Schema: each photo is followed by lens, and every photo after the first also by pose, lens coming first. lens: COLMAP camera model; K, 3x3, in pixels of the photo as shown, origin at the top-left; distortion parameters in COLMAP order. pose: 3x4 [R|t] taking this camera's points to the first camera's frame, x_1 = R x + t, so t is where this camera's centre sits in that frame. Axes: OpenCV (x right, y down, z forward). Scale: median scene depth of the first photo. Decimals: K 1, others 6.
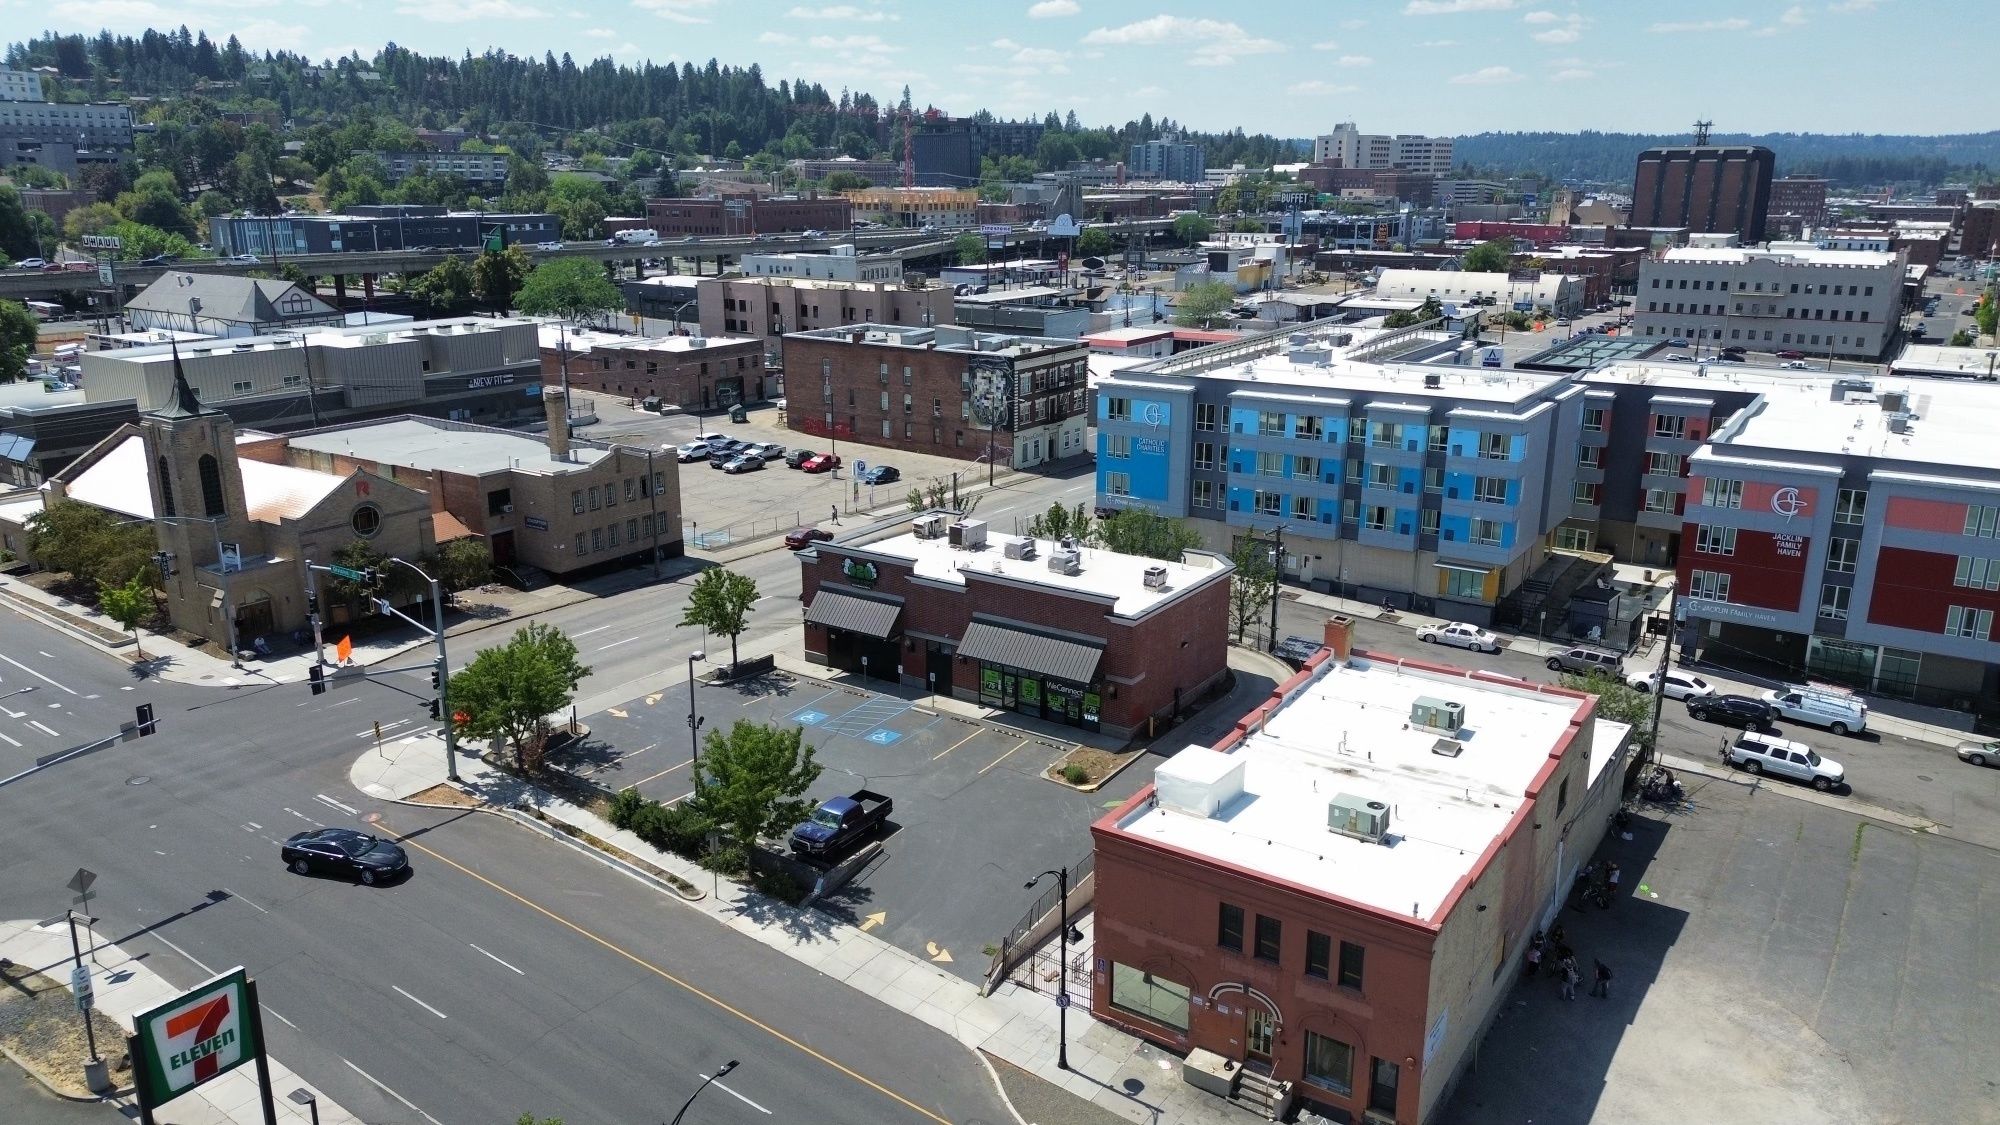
lens RADIAL K [[1409.7, 0, 1000.0], [0, 1409.7, 562.5], [0, 0, 1]] dist [0.100970, -0.129635]
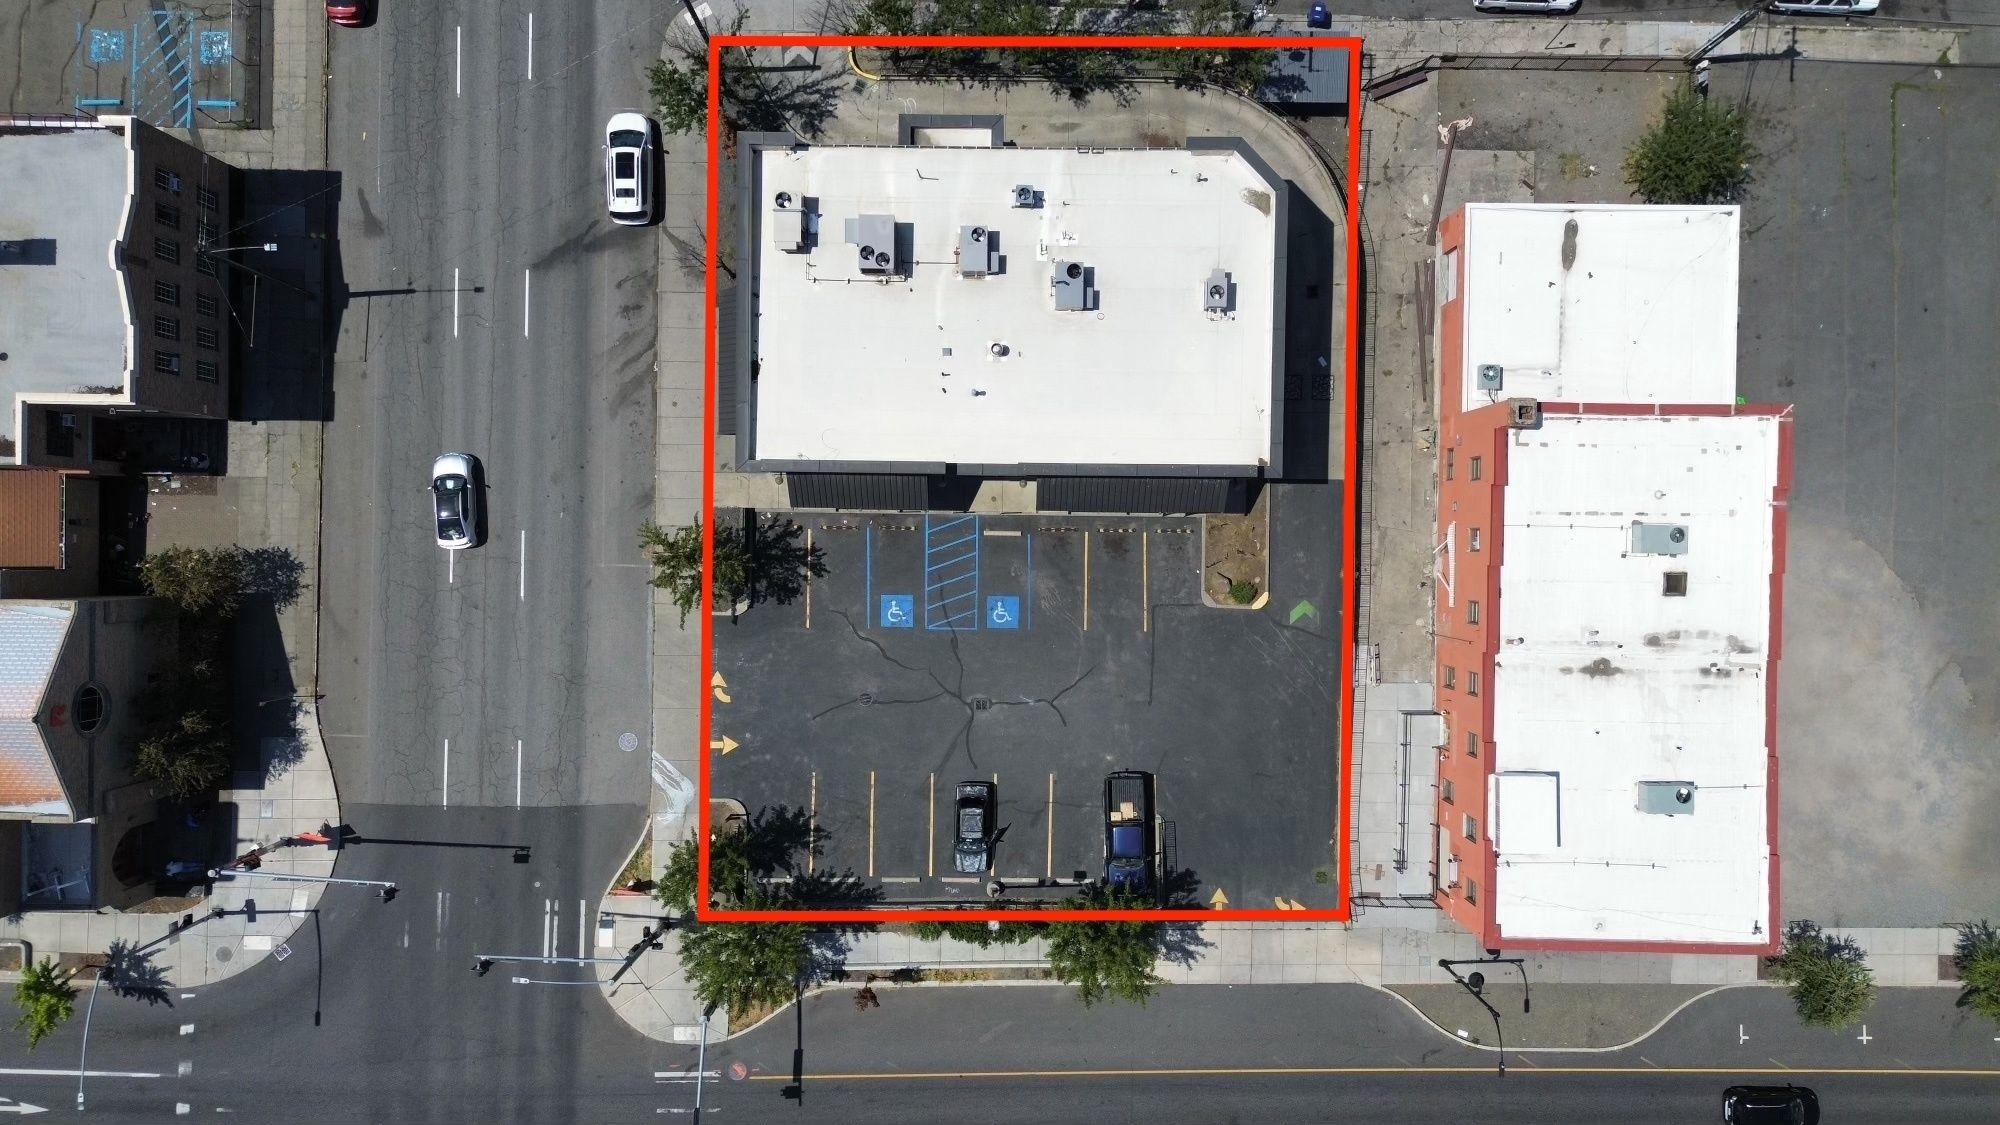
lens RADIAL K [[1409.7, 0, 1000.0], [0, 1409.7, 562.5], [0, 0, 1]] dist [0.100970, -0.129635]
pose [[0.837932, -0.545745, -0.005628, -0.047522], [0.146740, 0.215347, 0.965450, -0.562180], [-0.525678, -0.809807, 0.260529, 0.600611]]
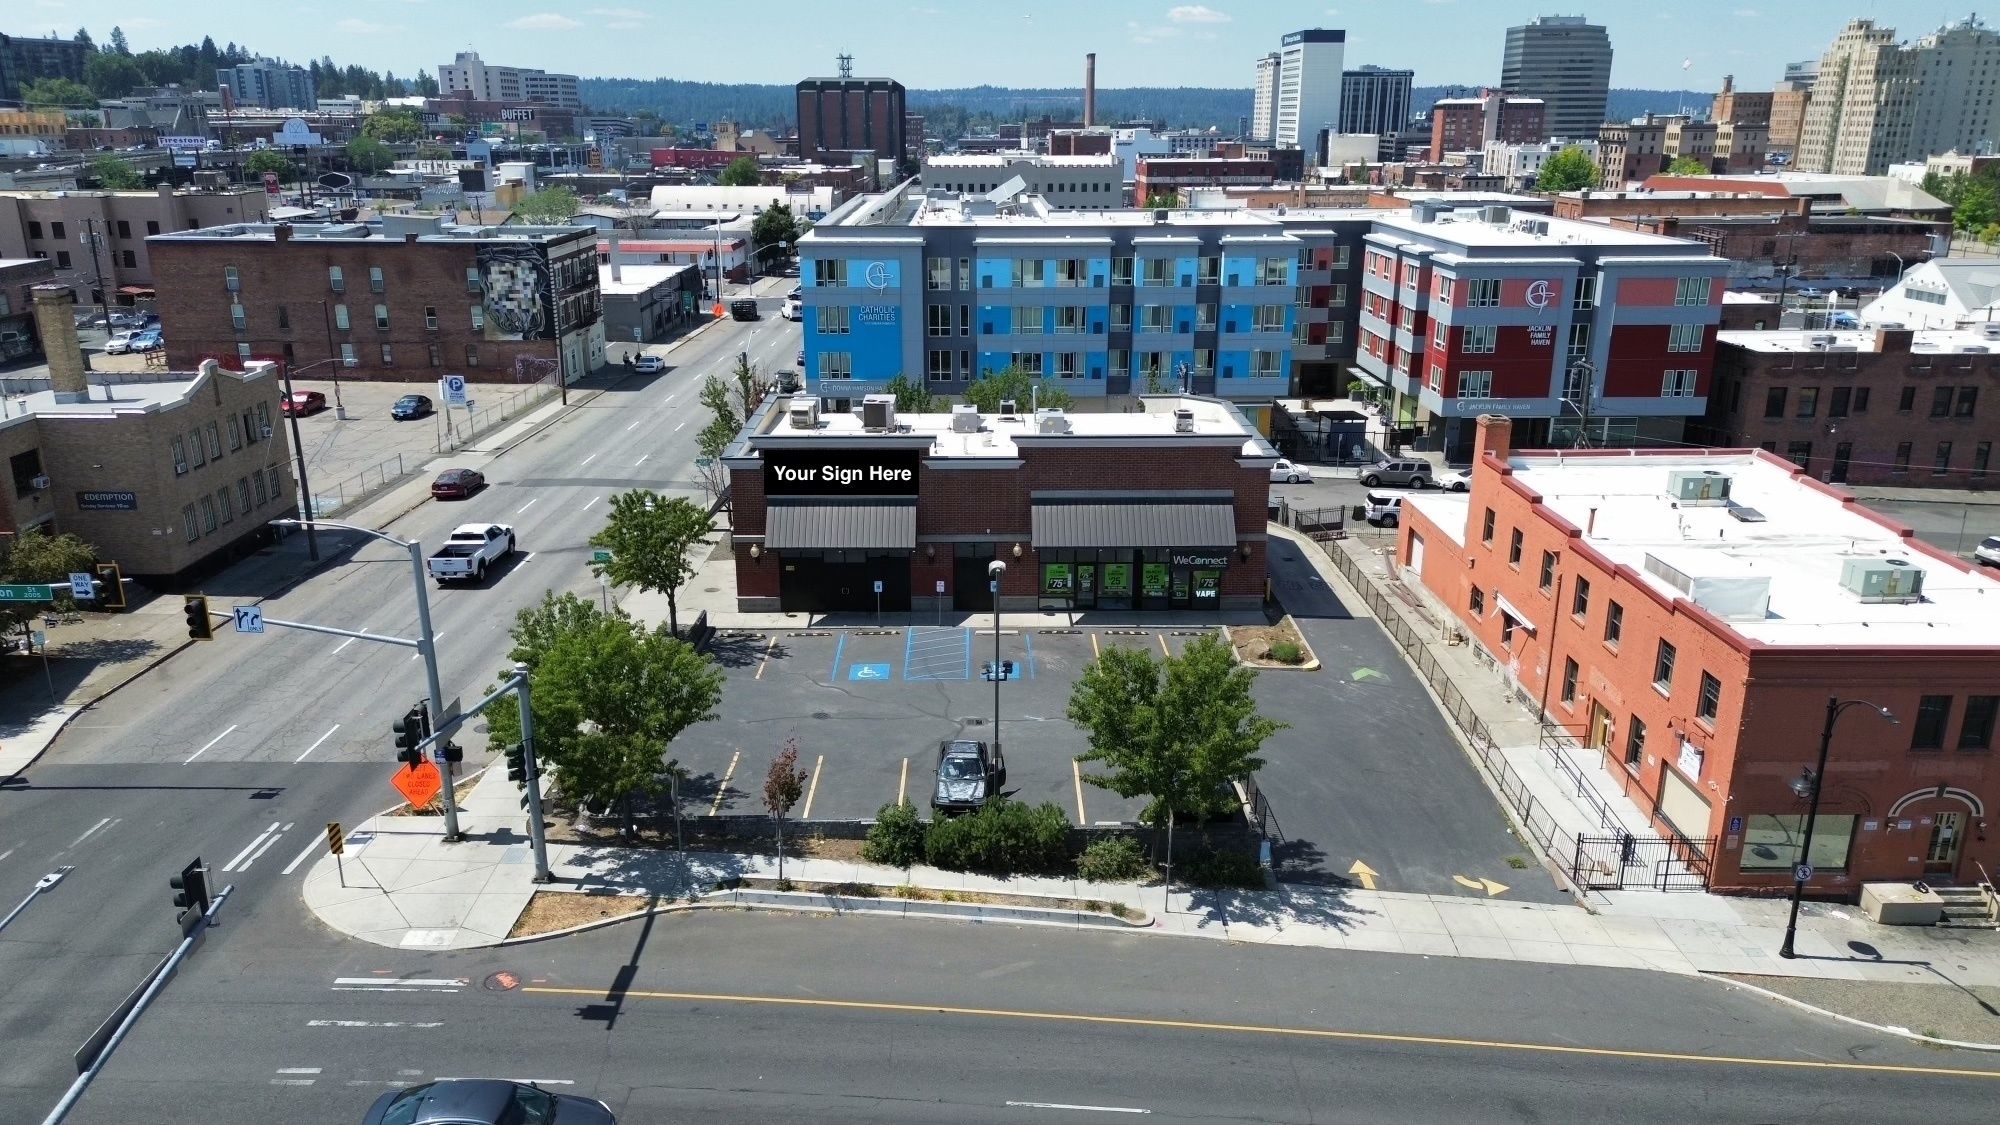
lens RADIAL K [[1409.7, 0, 1000.0], [0, 1409.7, 562.5], [0, 0, 1]] dist [0.100970, -0.129635]
pose [[0.821900, -0.171010, 0.543356, -0.354099], [0.153120, 0.985091, 0.078422, 0.008606], [-0.548666, 0.018744, 0.835832, 0.295895]]
